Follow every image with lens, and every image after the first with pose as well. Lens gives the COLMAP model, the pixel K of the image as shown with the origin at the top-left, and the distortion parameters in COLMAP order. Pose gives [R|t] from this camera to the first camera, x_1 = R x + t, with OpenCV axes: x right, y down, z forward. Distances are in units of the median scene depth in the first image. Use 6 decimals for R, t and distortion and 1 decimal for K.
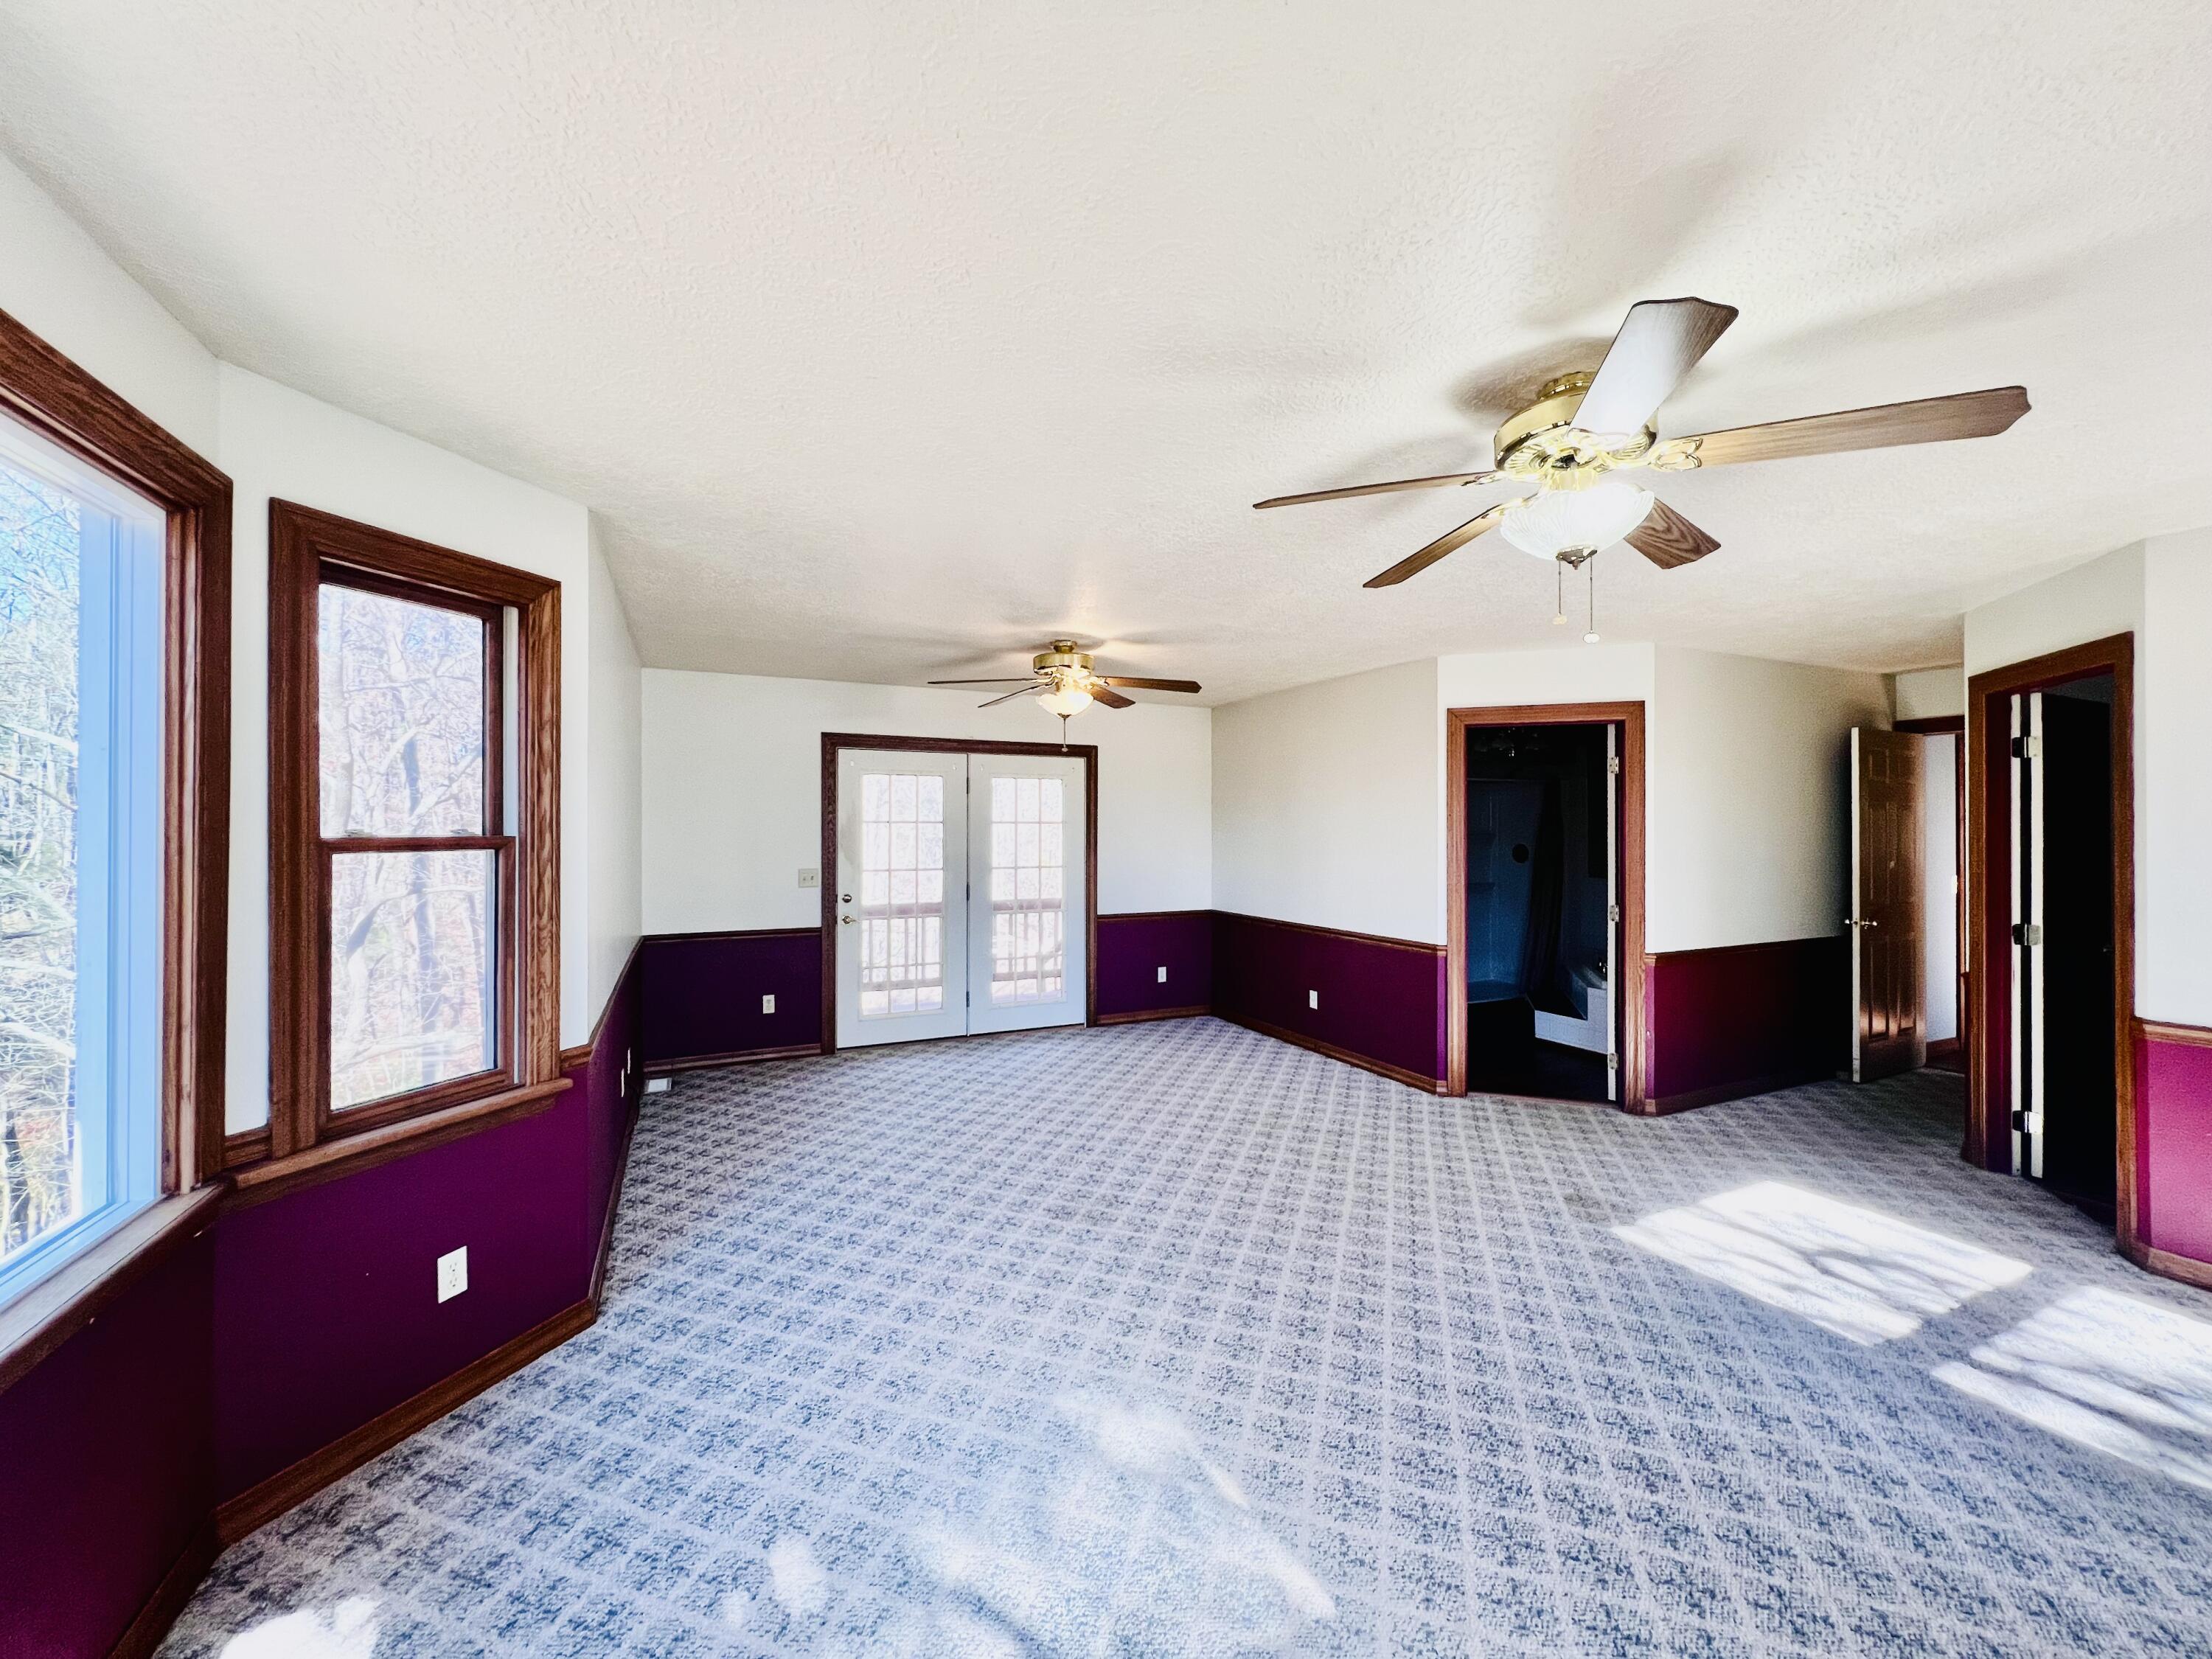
lens RADIAL K [[876.3, 0, 1106.0], [0, 876.3, 829.5], [0, 0, 1]] dist [-0.000488, -0.000030]
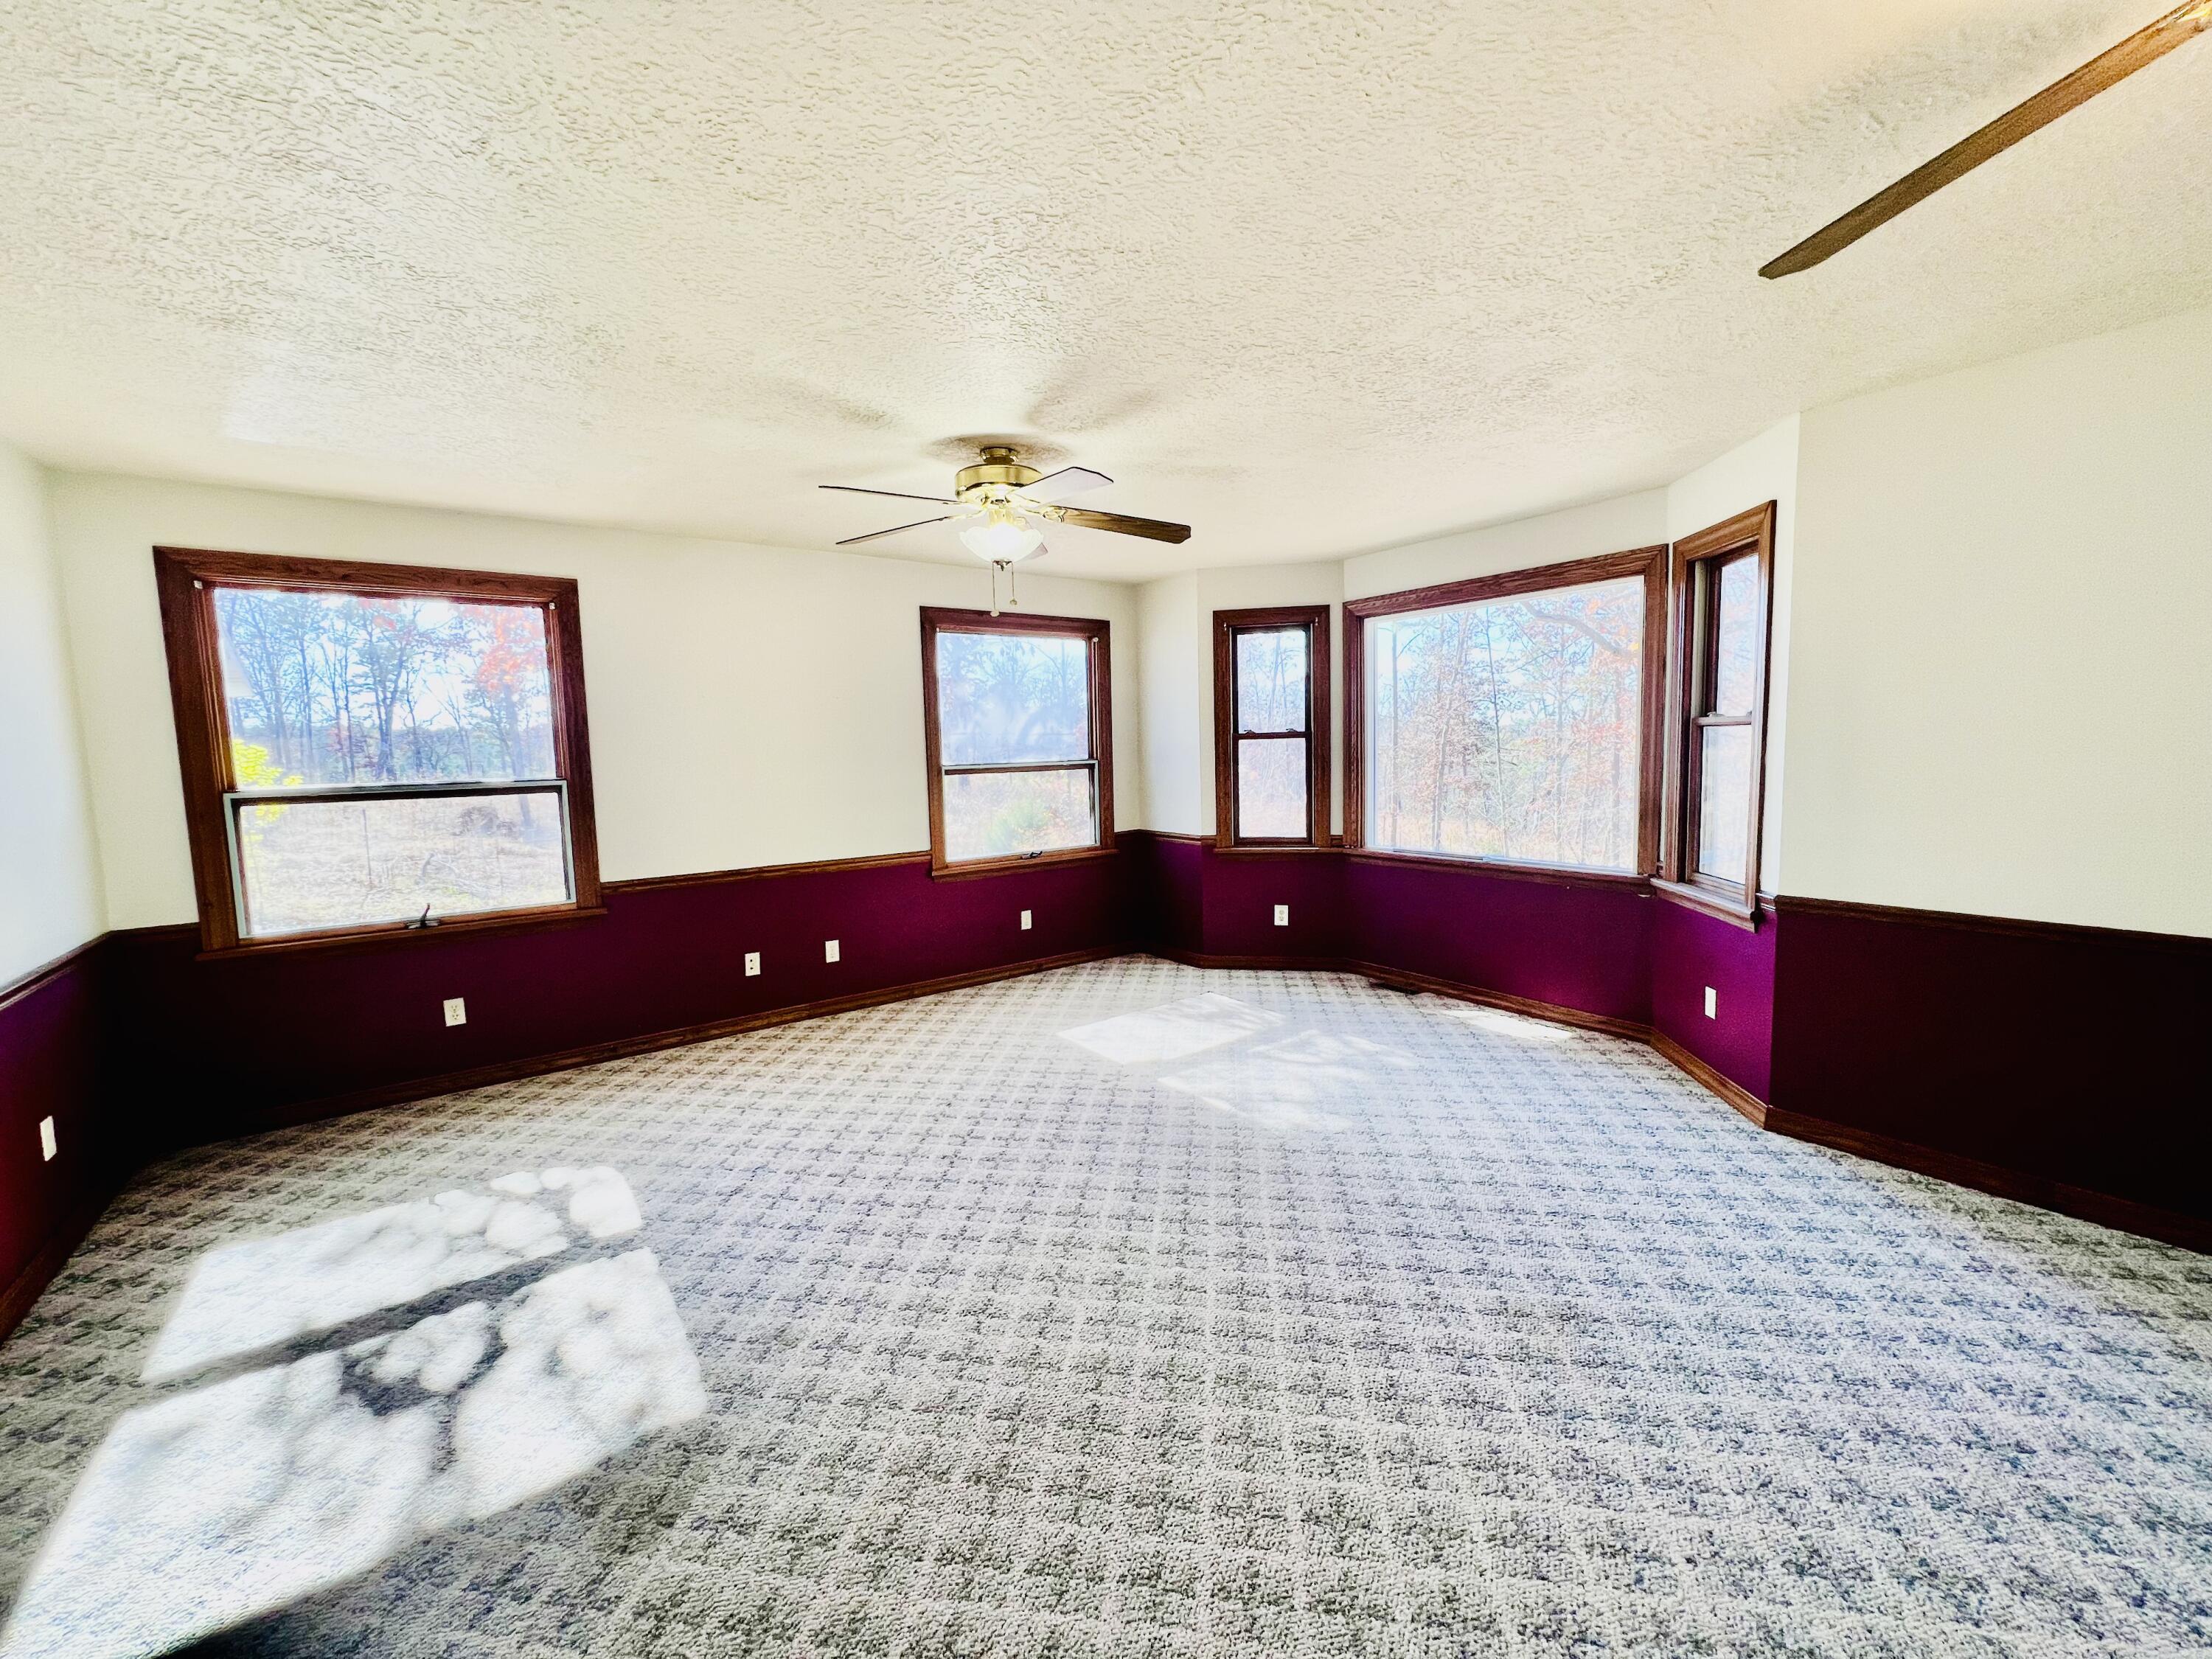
lens RADIAL K [[889.7, 0, 1102.3], [0, 889.7, 820.8], [0, 0, 1]] dist [0.002067, 0.000049]
pose [[-0.982449, 0.045027, -0.181013, 0.327414], [0.029611, 0.995770, 0.086984, 0.011612], [0.184164, 0.080097, -0.979626, 1.316005]]
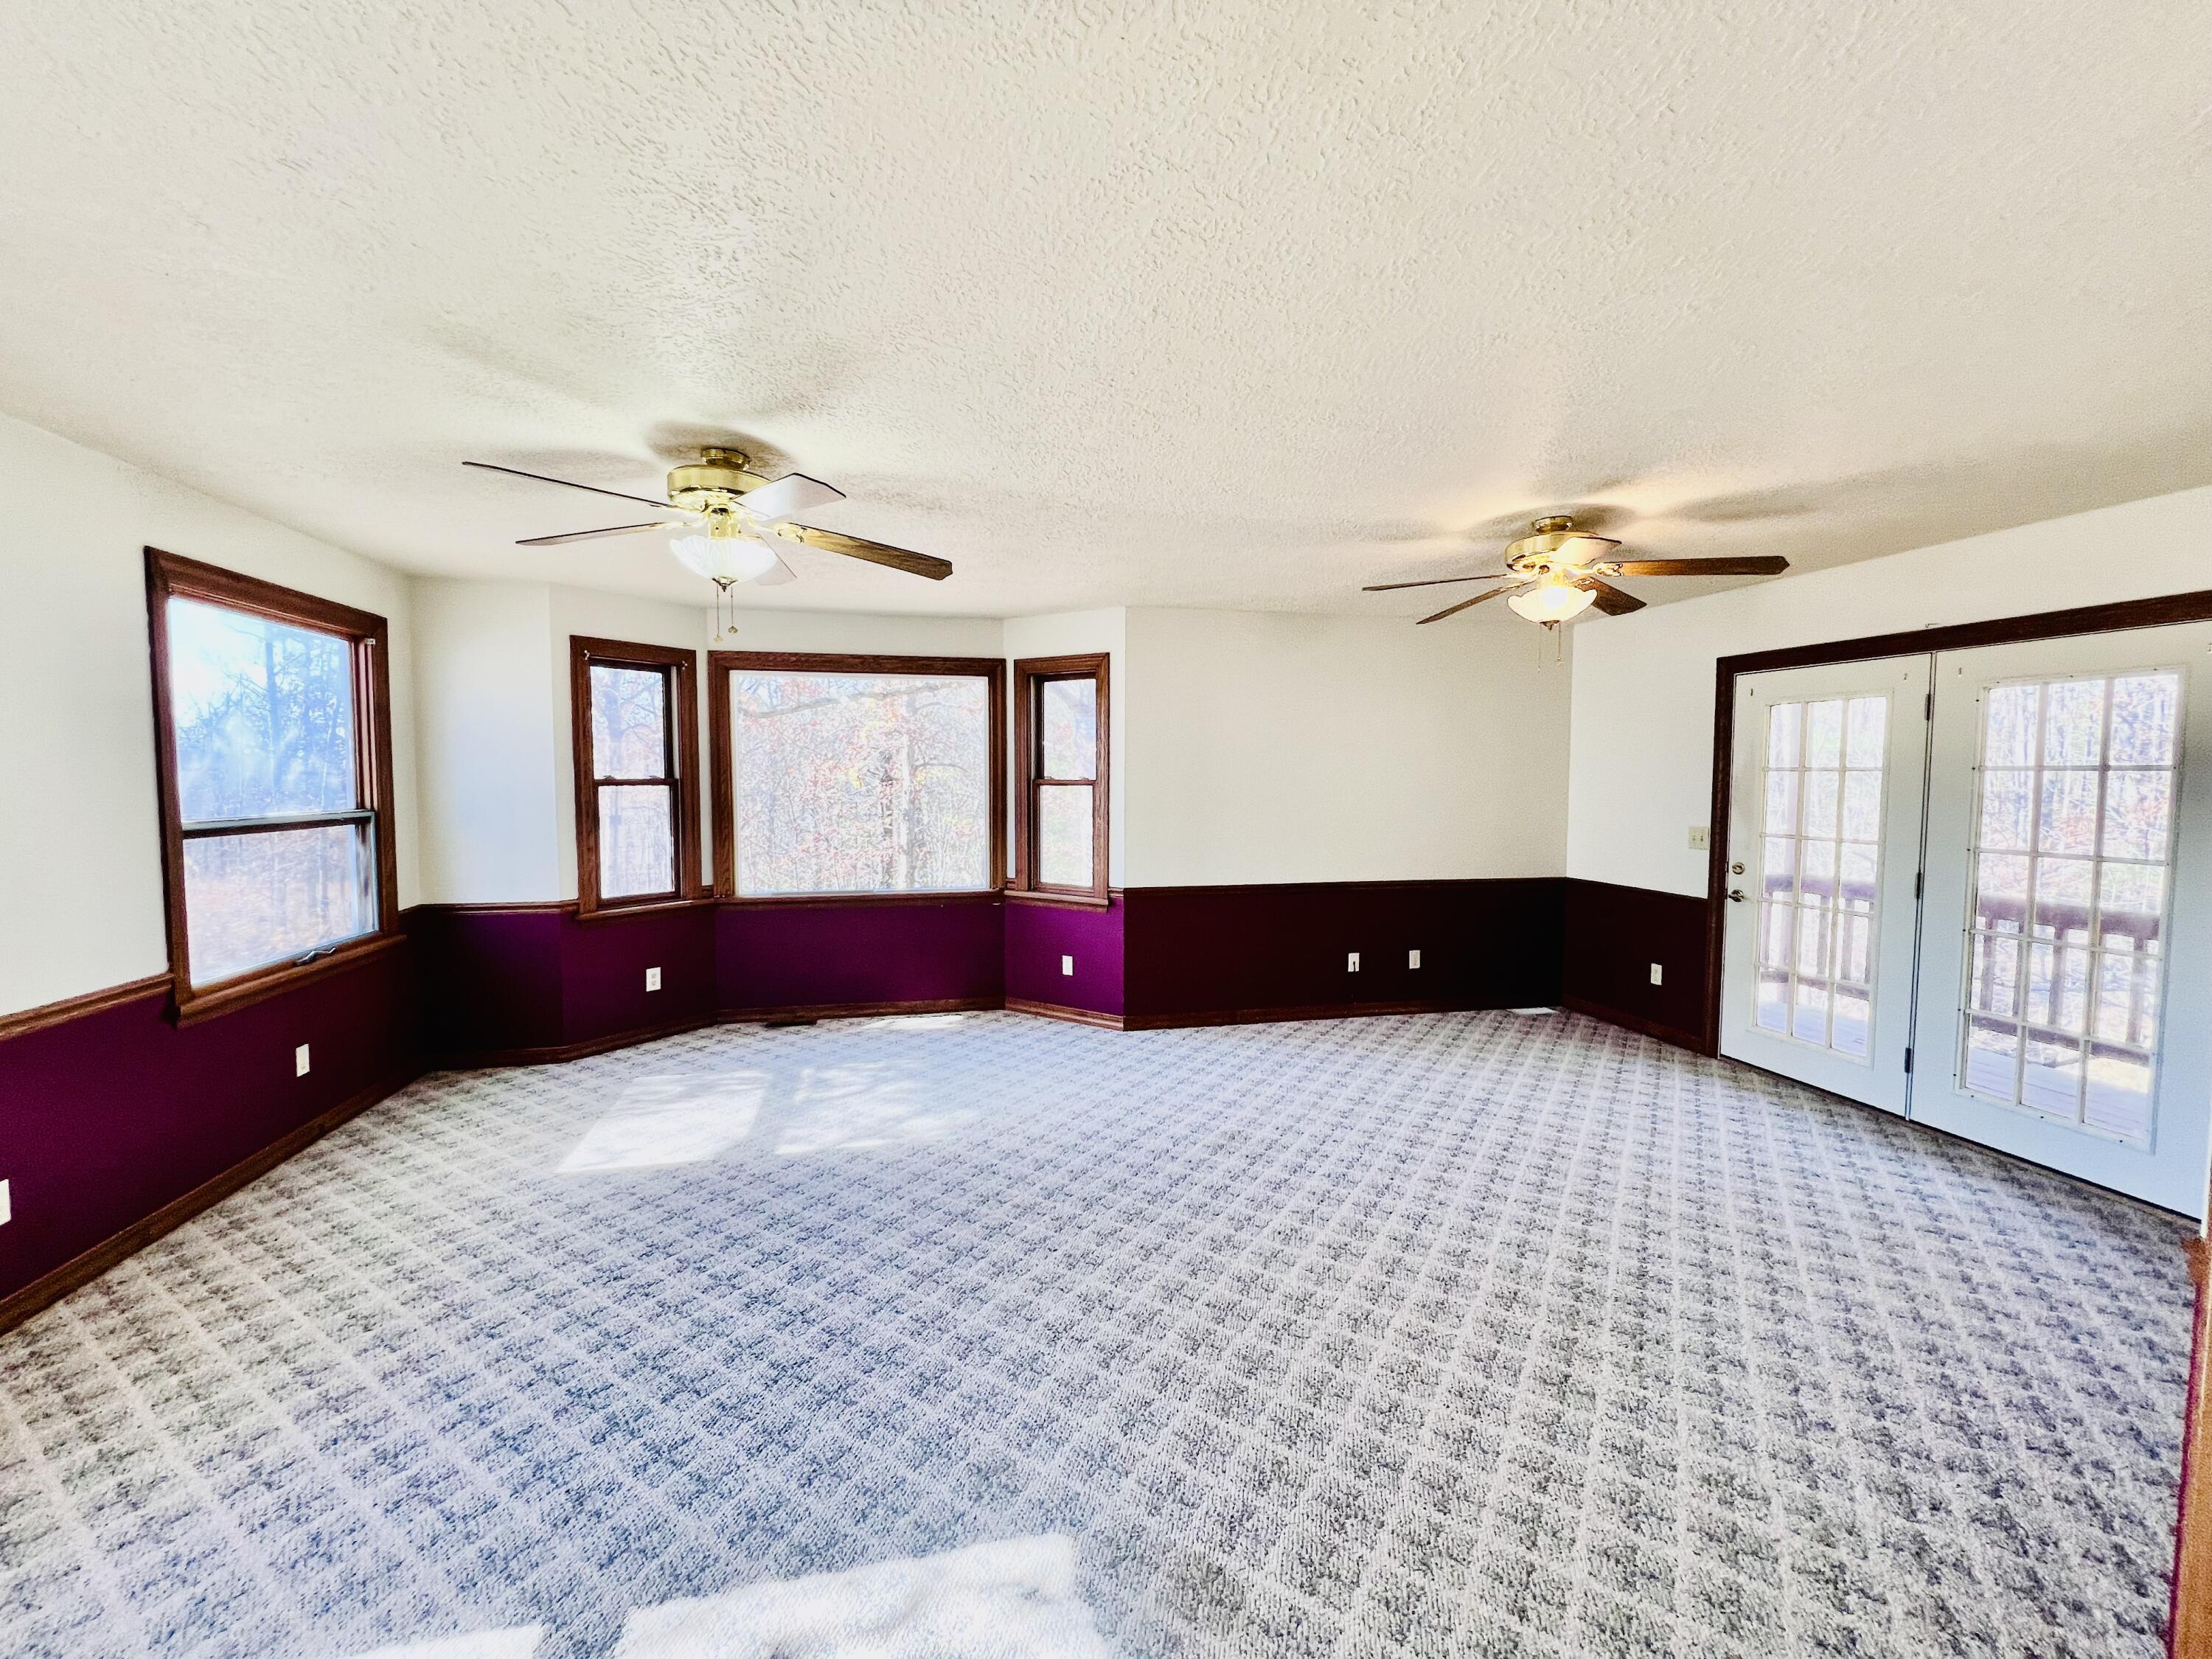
lens RADIAL K [[889.7, 0, 1102.3], [0, 889.7, 820.8], [0, 0, 1]] dist [0.002067, 0.000049]
pose [[-0.228931, 0.054429, -0.971920, 0.878121], [-0.001711, 0.998412, 0.056316, -0.009966], [0.973441, 0.014556, -0.228475, 0.929533]]
